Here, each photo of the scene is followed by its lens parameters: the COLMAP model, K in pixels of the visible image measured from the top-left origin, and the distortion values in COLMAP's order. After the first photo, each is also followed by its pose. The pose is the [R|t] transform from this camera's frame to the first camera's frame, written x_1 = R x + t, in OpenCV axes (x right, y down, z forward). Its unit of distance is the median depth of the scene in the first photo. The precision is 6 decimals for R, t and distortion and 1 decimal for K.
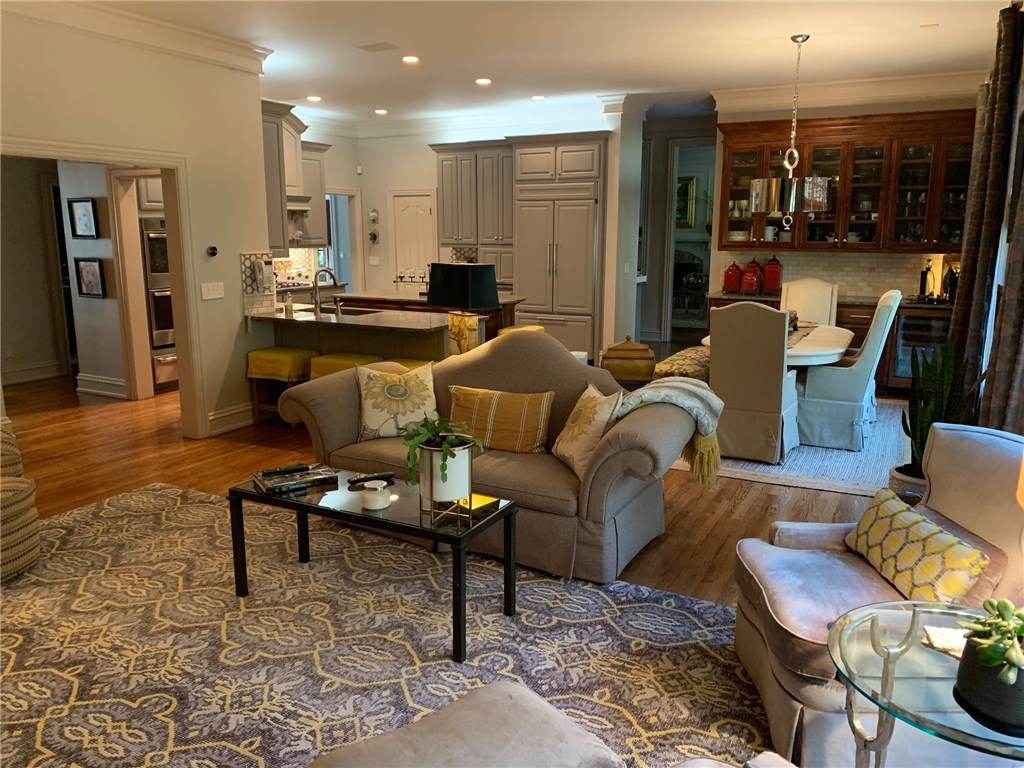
lens RADIAL K [[793.4, 0, 512.0], [0, 793.4, 384.0], [0, 0, 1]] dist [0.030817, -0.005330]
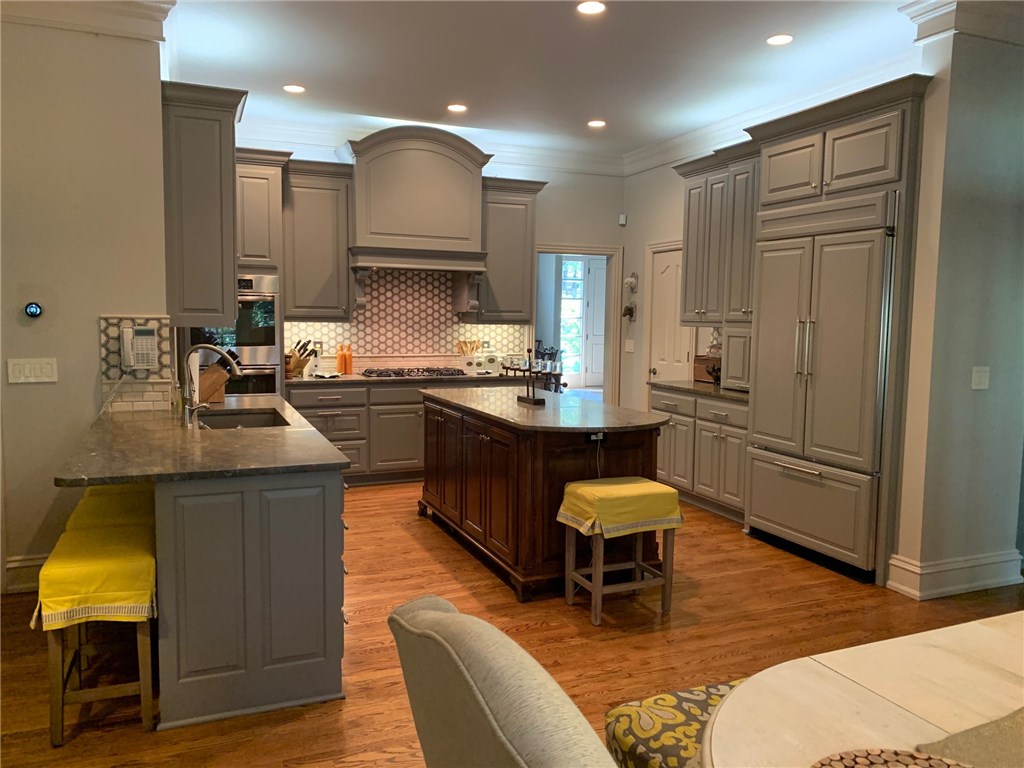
lens RADIAL K [[793.4, 0, 512.0], [0, 793.4, 384.0], [0, 0, 1]] dist [0.030817, -0.005330]
pose [[0.768851, 0.065717, -0.636042, 0.224021], [-0.136411, 0.988663, -0.062744, -0.077071], [0.624708, 0.135004, 0.769099, 0.482870]]
